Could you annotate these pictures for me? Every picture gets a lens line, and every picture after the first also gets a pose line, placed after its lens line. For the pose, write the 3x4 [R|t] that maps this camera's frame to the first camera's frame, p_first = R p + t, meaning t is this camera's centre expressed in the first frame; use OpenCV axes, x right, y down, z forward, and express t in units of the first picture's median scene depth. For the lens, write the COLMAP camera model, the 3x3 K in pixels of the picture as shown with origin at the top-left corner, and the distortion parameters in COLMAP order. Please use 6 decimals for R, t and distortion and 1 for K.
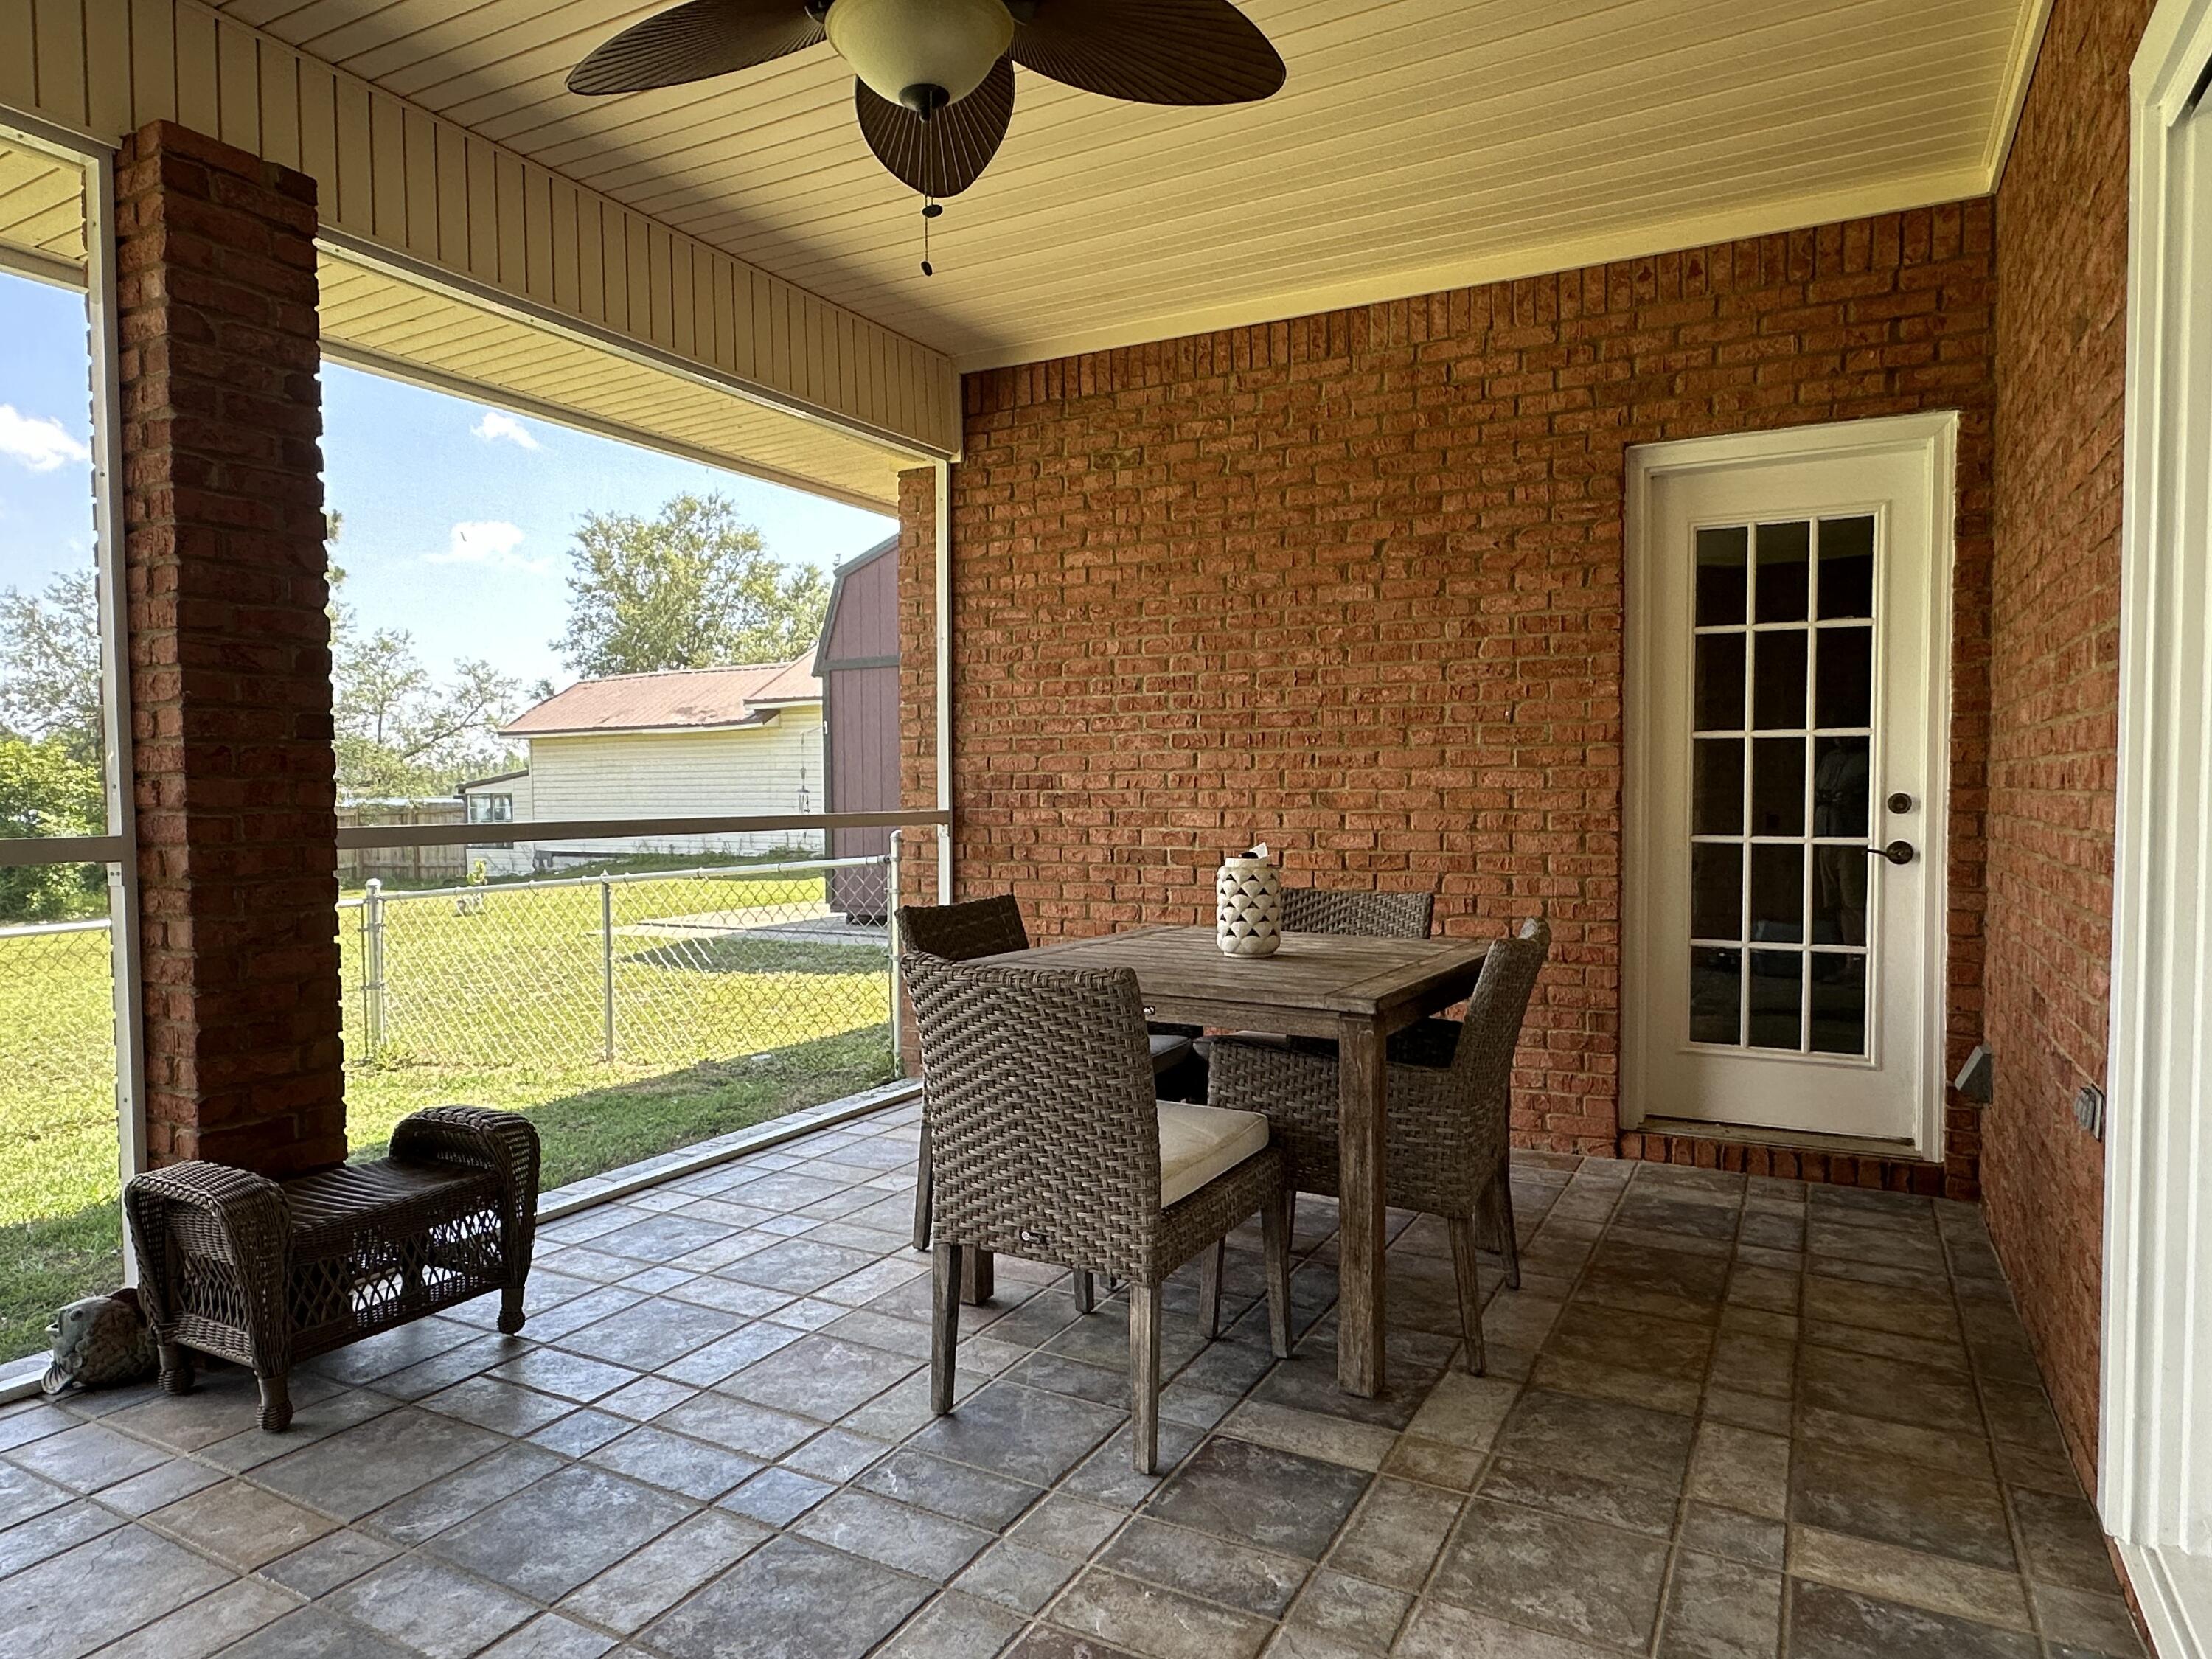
lens RADIAL K [[1361.2, 0, 1101.7], [0, 1361.2, 833.8], [0, 0, 1]] dist [0.003097, -0.004847]
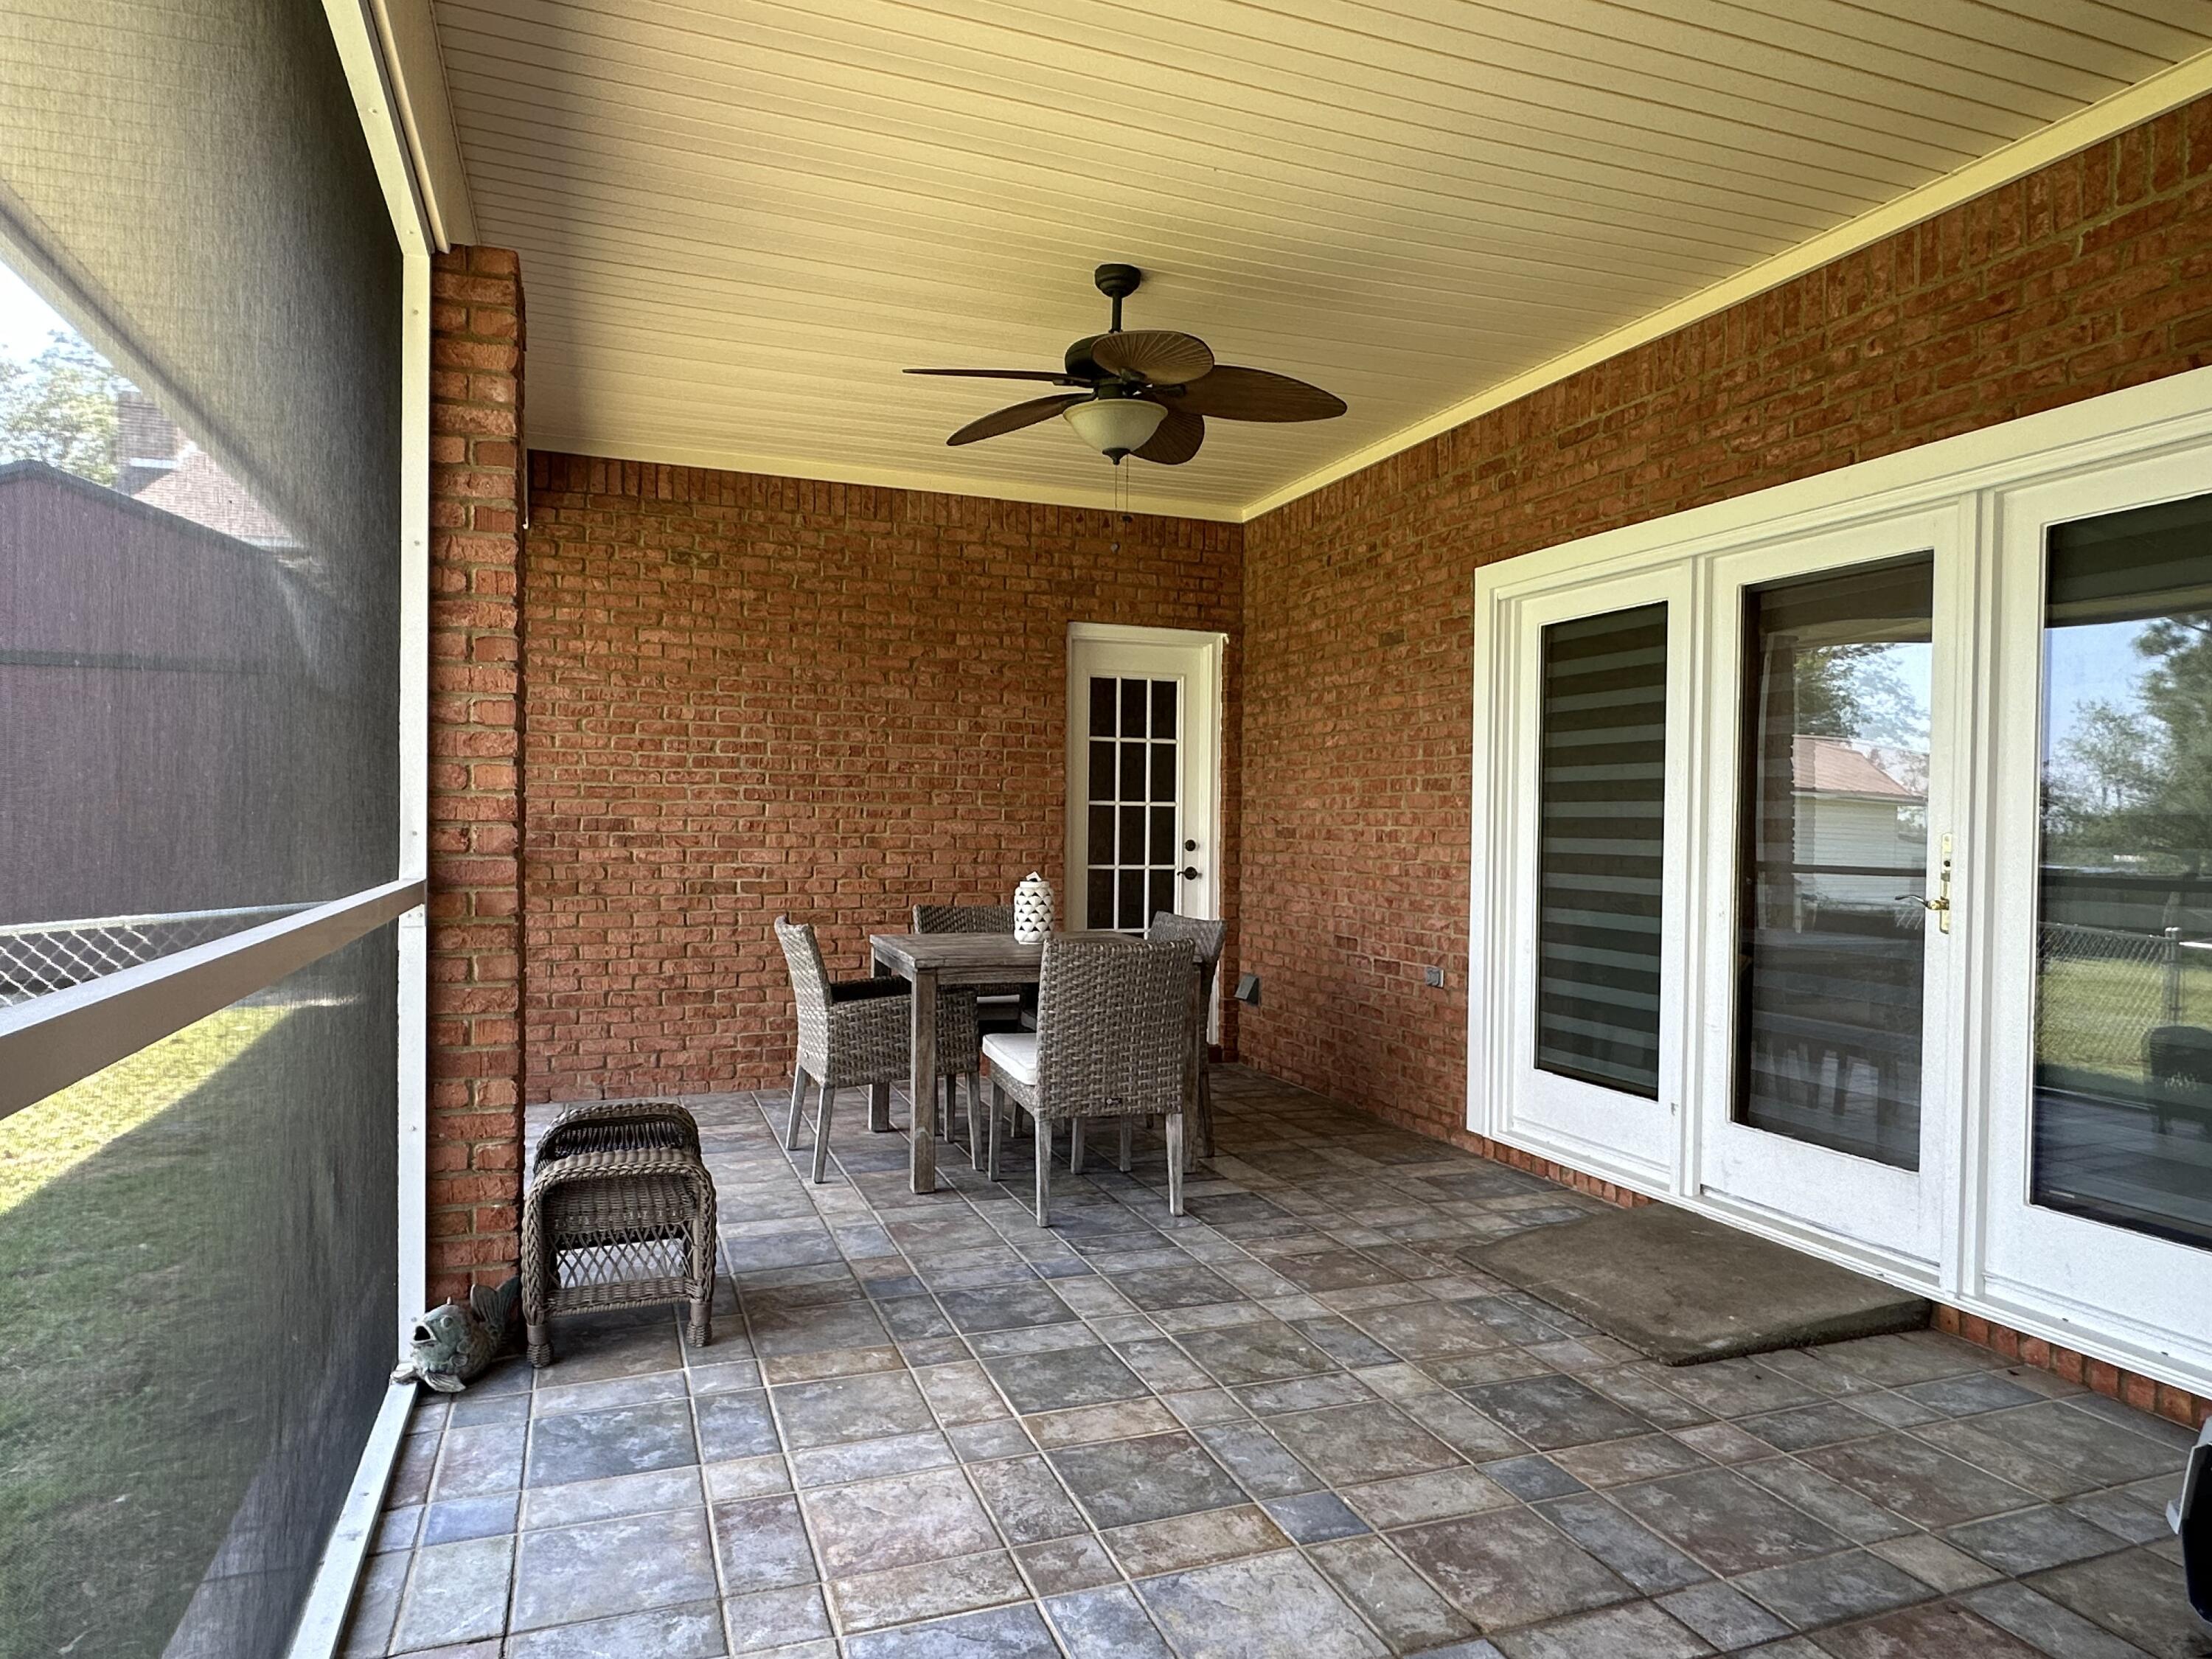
lens RADIAL K [[1361.2, 0, 1107.9], [0, 1361.2, 835.4], [0, 0, 1]] dist [0.003097, -0.004847]
pose [[0.653257, 0.006390, 0.757110, -0.716409], [0.011568, 0.999763, -0.018419, -0.003578], [-0.757048, 0.020791, 0.653028, -0.065161]]
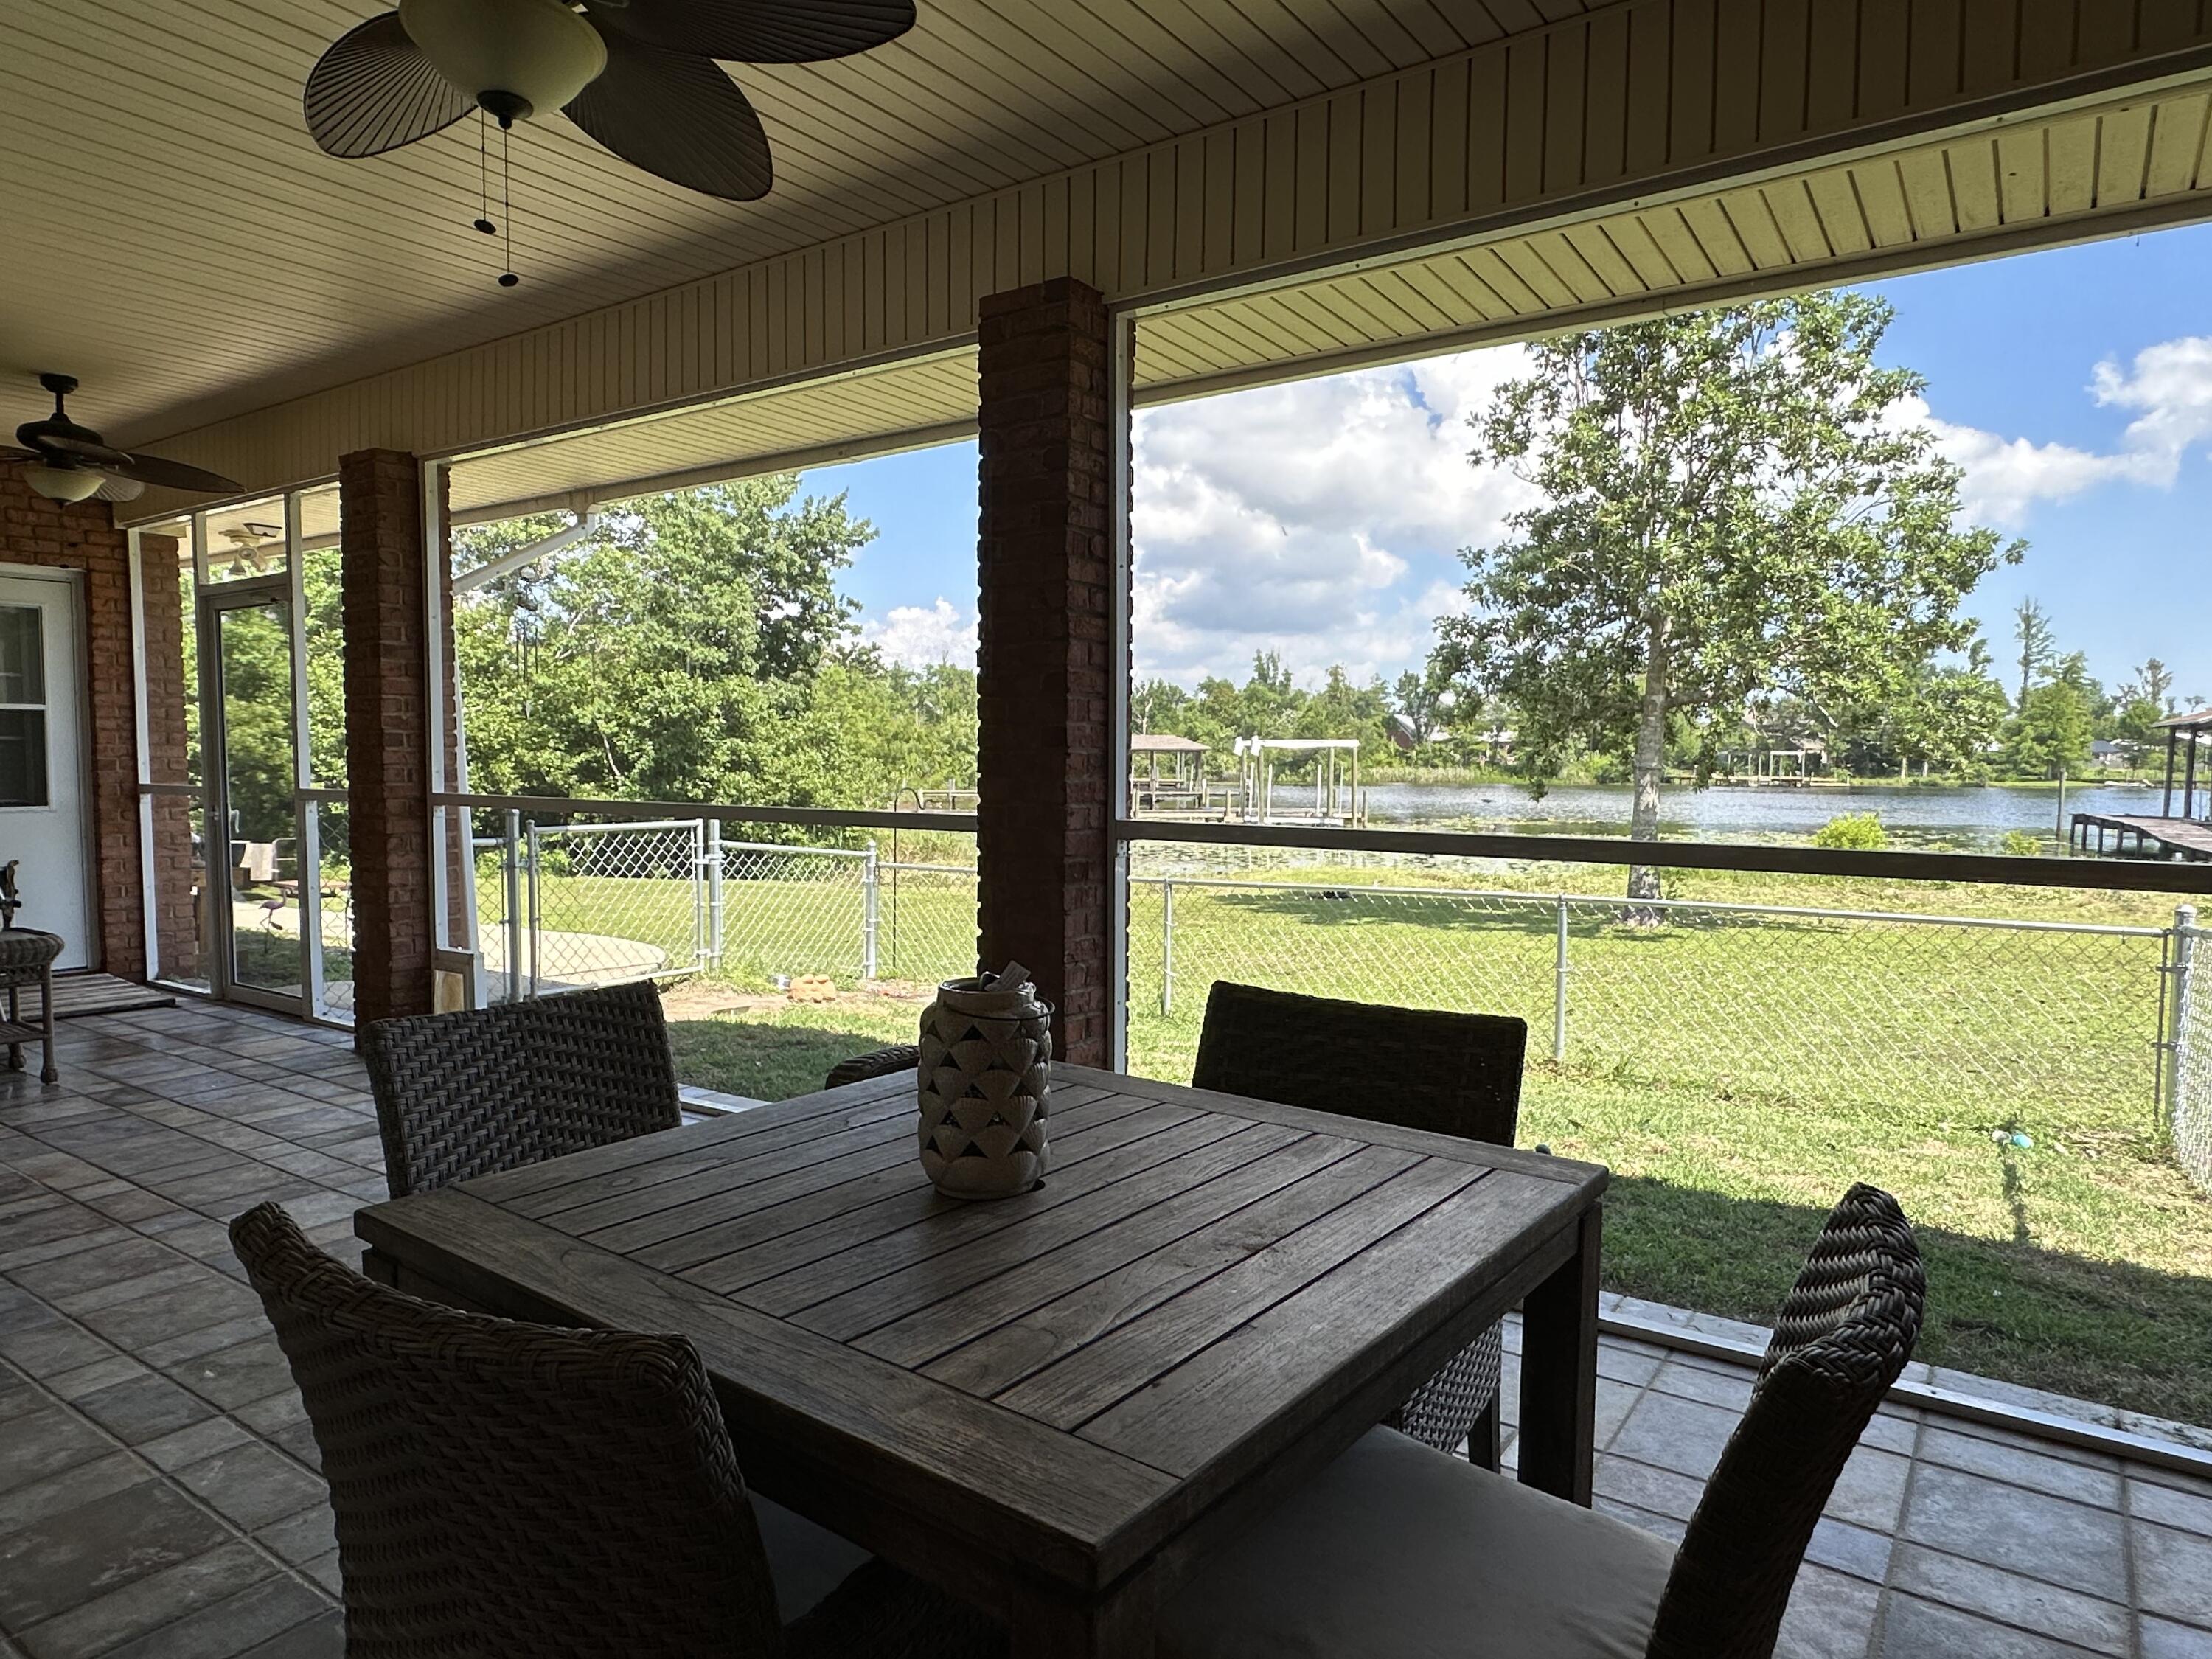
lens RADIAL K [[1361.2, 0, 1100.3], [0, 1361.2, 823.8], [0, 0, 1]] dist [0.003097, -0.004847]
pose [[-0.124710, 0.037093, -0.991500, 0.389910], [-0.051684, 0.997701, 0.043825, -0.031796], [0.990846, 0.056710, -0.122506, 0.747040]]
